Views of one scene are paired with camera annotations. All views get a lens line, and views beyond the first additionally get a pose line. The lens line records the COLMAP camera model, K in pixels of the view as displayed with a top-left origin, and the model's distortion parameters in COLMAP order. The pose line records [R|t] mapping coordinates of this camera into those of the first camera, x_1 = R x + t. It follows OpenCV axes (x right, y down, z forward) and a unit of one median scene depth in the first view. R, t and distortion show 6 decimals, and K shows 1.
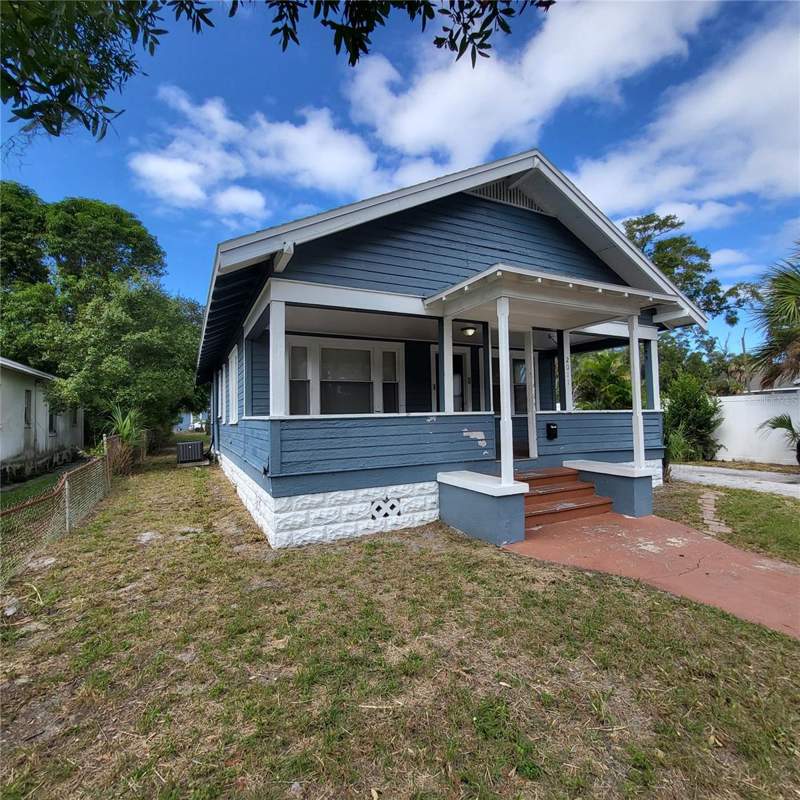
lens RADIAL K [[420.4, 0, 405.8], [0, 420.4, 398.1], [0, 0, 1]] dist [0.002258, 0.001265]
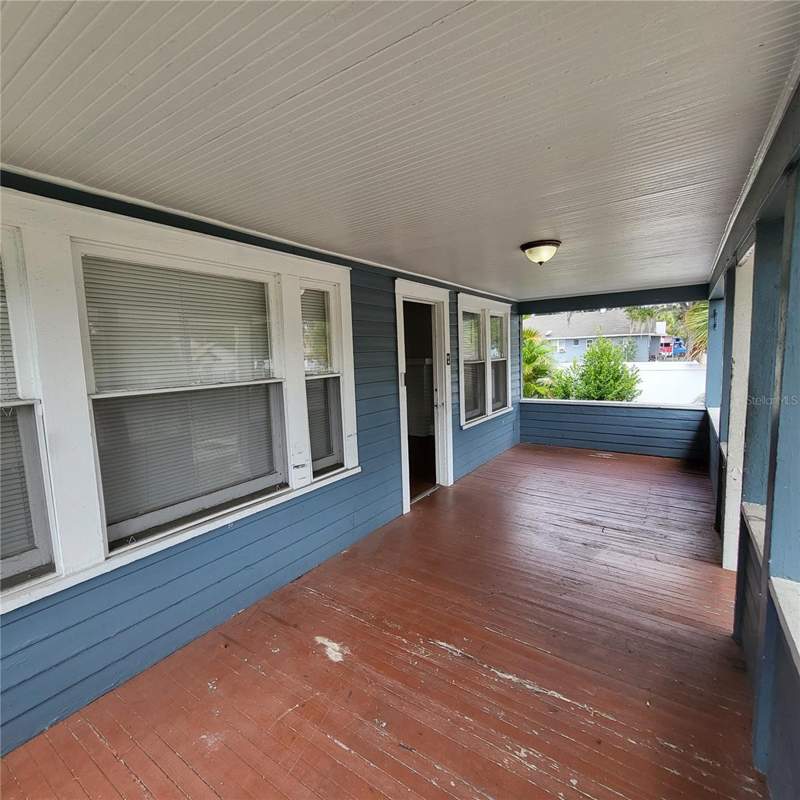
lens RADIAL K [[420.4, 0, 405.8], [0, 420.4, 398.1], [0, 0, 1]] dist [0.002258, 0.001265]
pose [[0.869478, -0.067442, 0.489345, -0.206984], [0.004459, 0.991667, 0.128750, -0.090211], [-0.493951, -0.109763, 0.862534, 0.885169]]
